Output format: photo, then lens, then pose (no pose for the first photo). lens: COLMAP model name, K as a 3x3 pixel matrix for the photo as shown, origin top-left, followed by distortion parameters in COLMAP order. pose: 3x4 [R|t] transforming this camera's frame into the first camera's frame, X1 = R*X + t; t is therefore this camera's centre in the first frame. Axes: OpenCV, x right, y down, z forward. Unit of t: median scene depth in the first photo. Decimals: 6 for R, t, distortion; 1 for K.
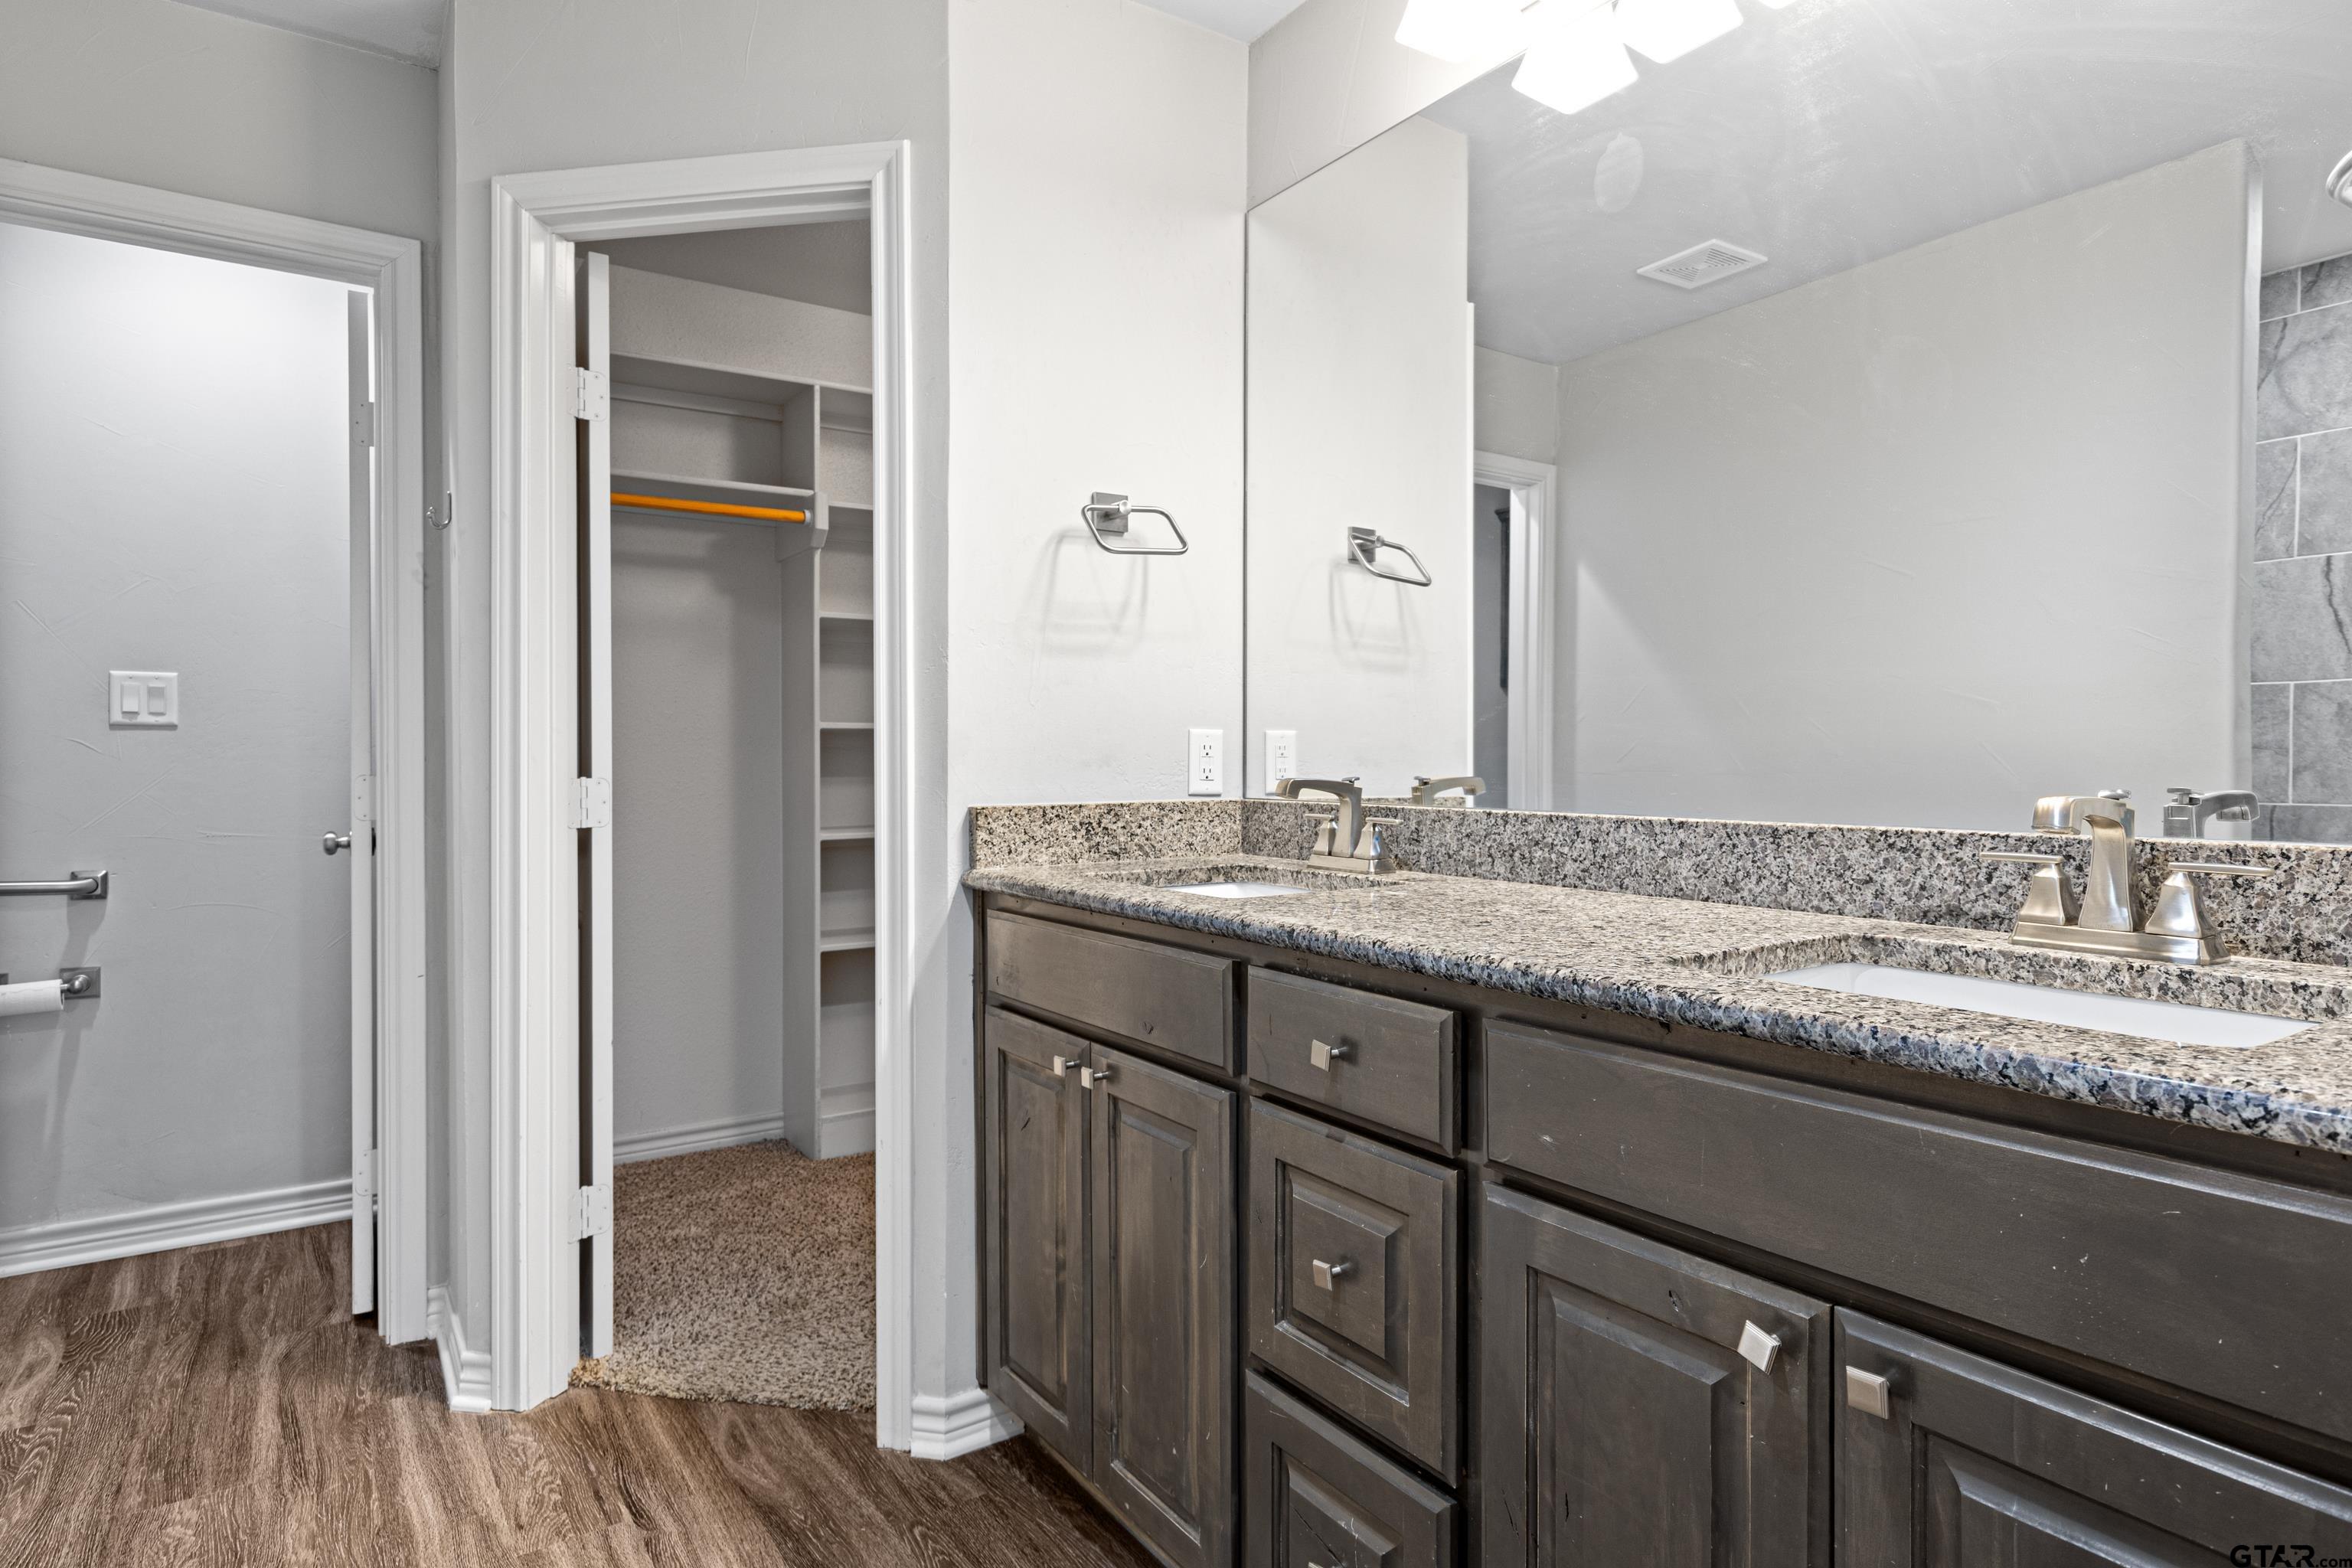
lens RADIAL K [[1291.1, 0, 1172.5], [0, 1291.1, 773.4], [0, 0, 1]] dist [0.007710, -0.000855]
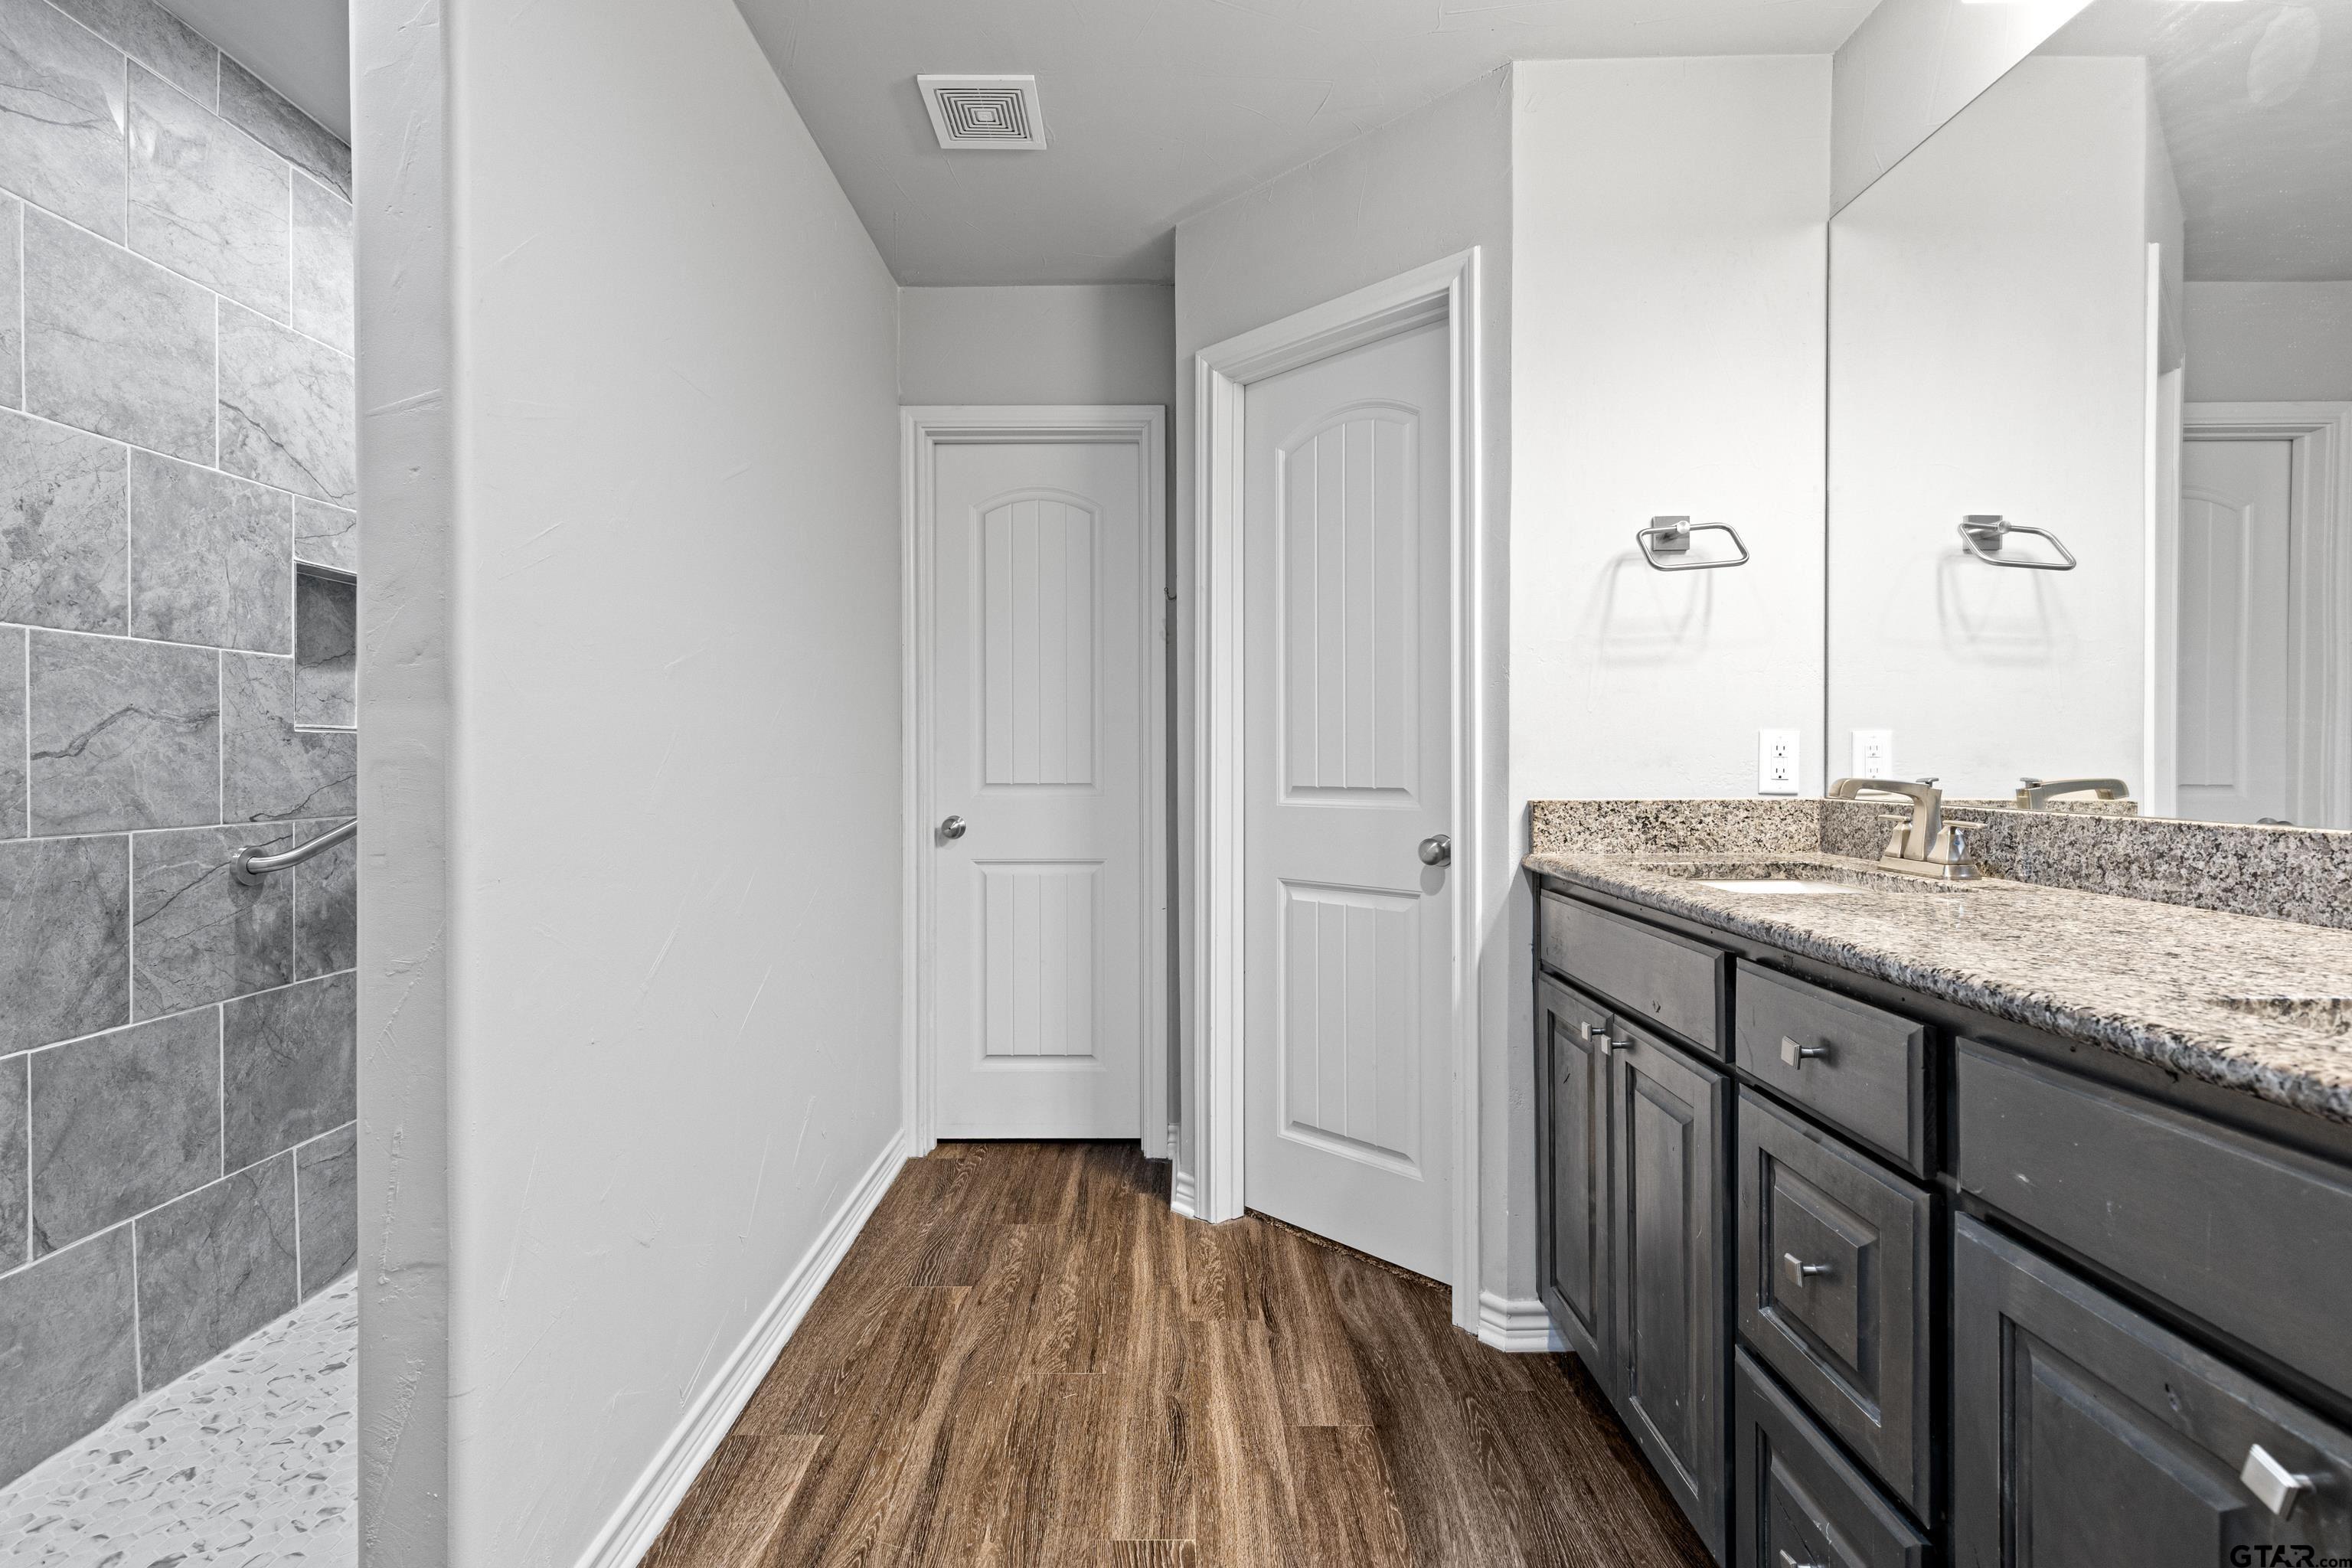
lens RADIAL K [[1058.3, 0, 1171.8], [0, 1058.3, 769.6], [0, 0, 1]] dist [0.008386, -0.001482]
pose [[0.826045, 0.004273, -0.563588, 0.125939], [-0.005073, 0.999987, 0.000146, -0.000732], [0.563582, 0.002739, 0.826056, 0.026538]]
